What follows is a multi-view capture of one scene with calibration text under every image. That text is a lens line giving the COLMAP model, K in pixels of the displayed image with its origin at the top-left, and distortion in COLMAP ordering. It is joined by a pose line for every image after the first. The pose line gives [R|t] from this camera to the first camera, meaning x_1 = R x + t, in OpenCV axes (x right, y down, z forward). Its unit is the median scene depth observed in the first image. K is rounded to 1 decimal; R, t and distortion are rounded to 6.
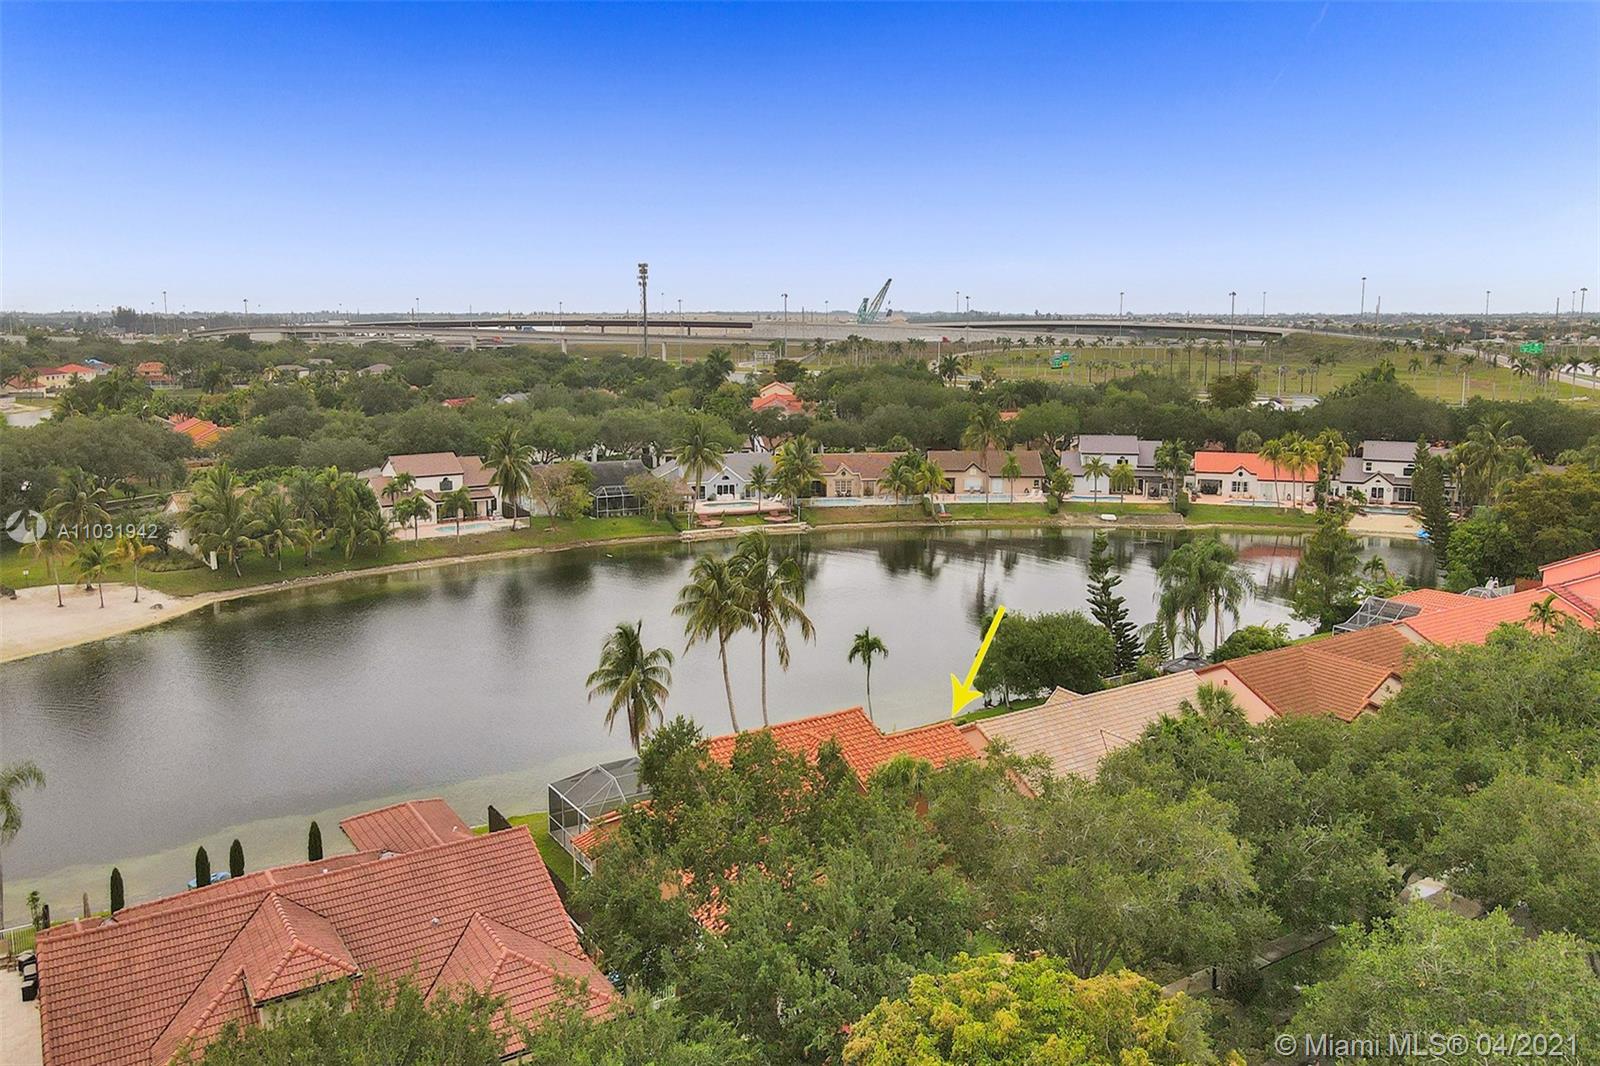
lens RADIAL K [[1227.6, 0, 799.9], [0, 1227.6, 505.0], [0, 0, 1]] dist [-0.006256, 0.043899]
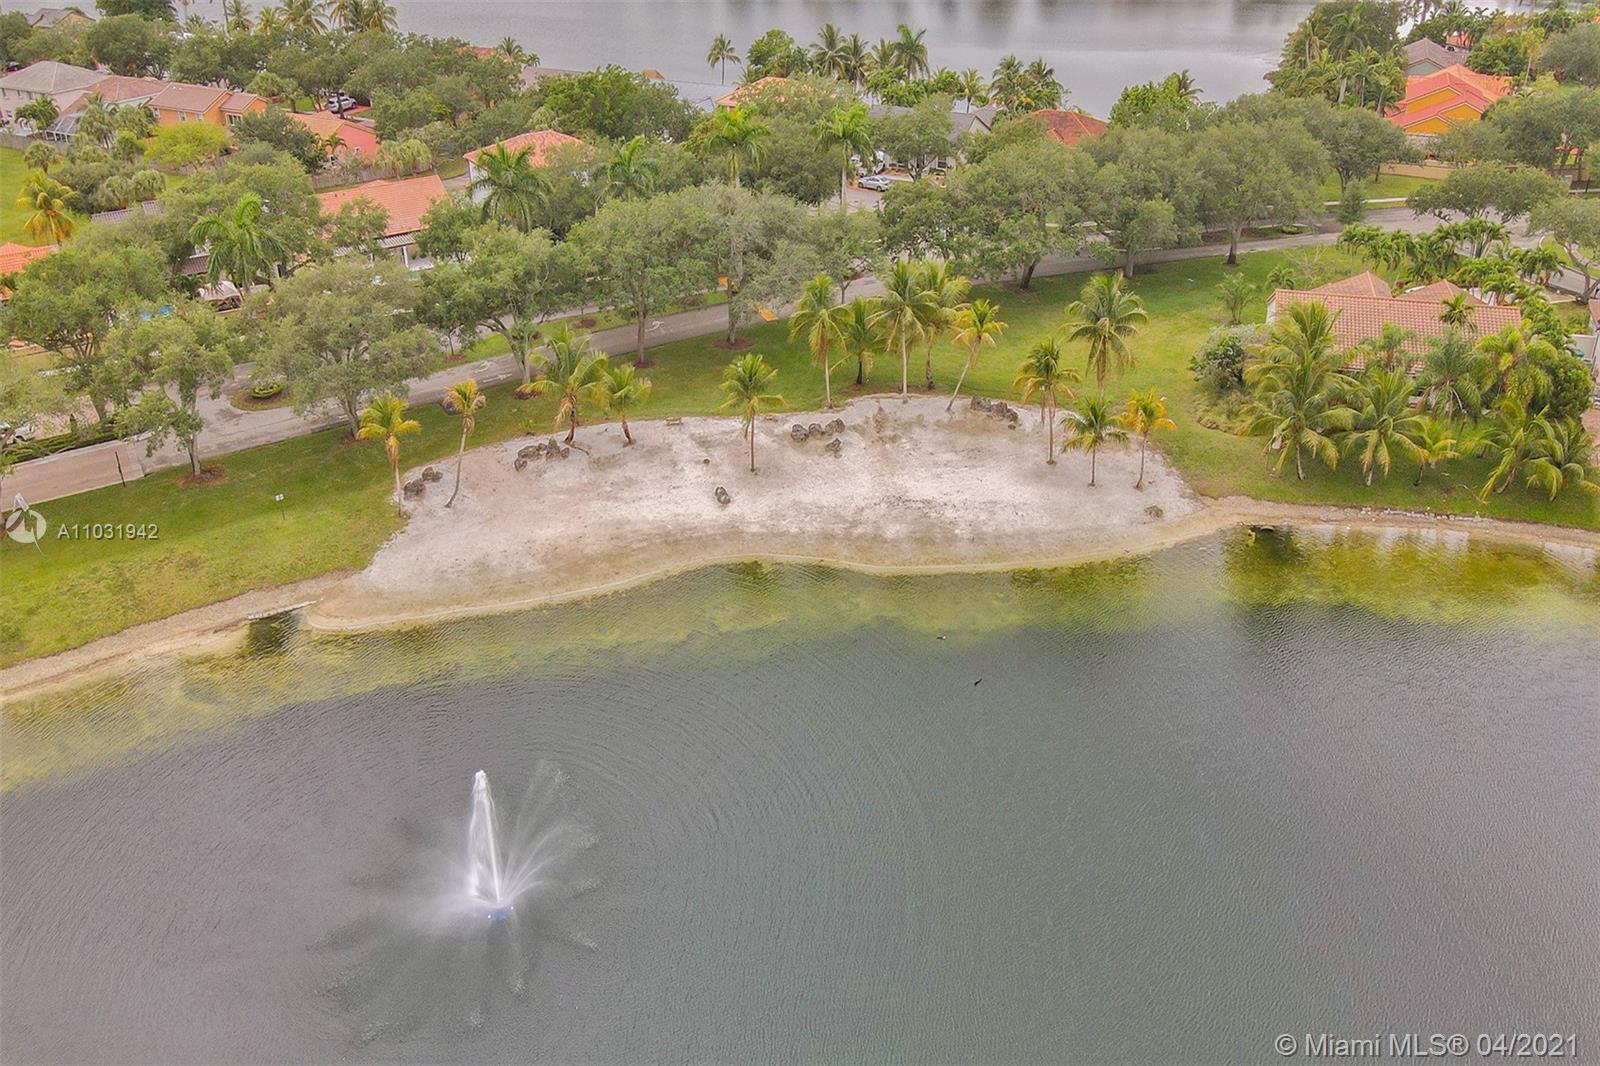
lens RADIAL K [[1226.2, 0, 795.1], [0, 1226.2, 452.0], [0, 0, 1]] dist [-0.001885, 0.041329]
pose [[0.542639, 0.384426, -0.746833, -0.096135], [-0.118313, 0.915240, 0.385147, -0.130020], [0.831592, -0.120636, 0.542127, 0.330547]]
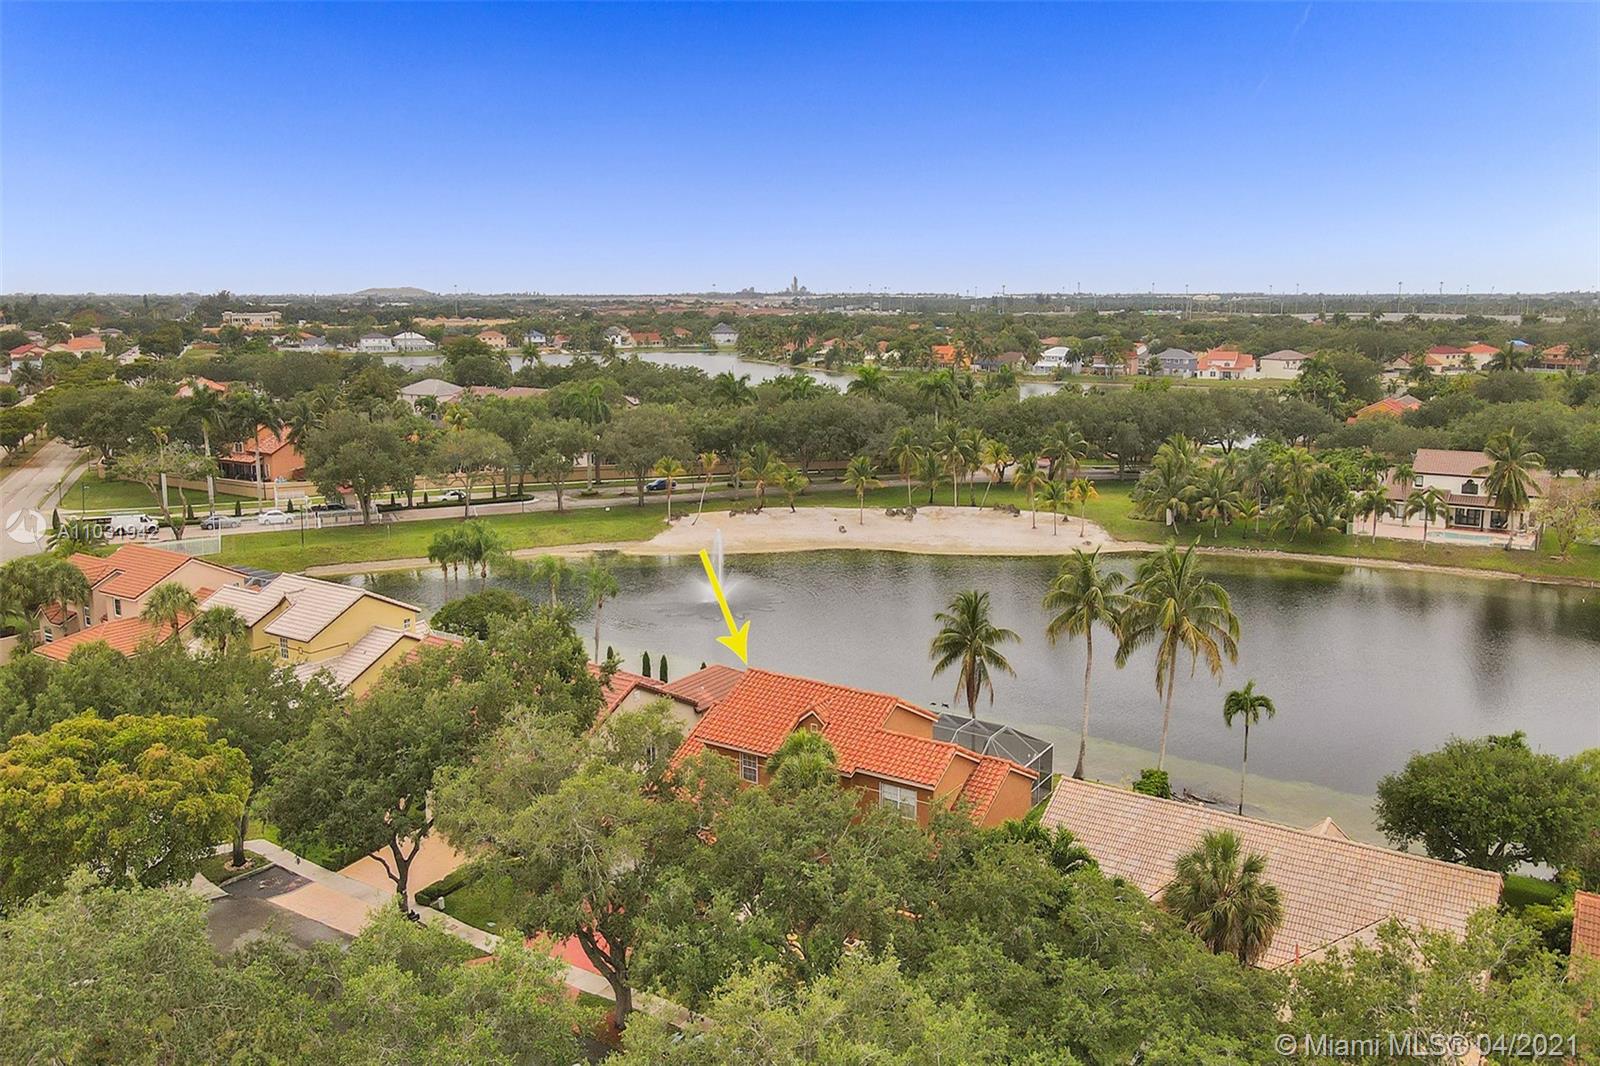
lens RADIAL K [[1227.6, 0, 799.9], [0, 1227.6, 505.0], [0, 0, 1]] dist [-0.006256, 0.043899]
pose [[0.416865, 0.154928, -0.895668, 0.295475], [-0.140890, 0.984472, 0.104715, -0.027490], [0.897983, 0.082539, 0.432220, 0.163703]]
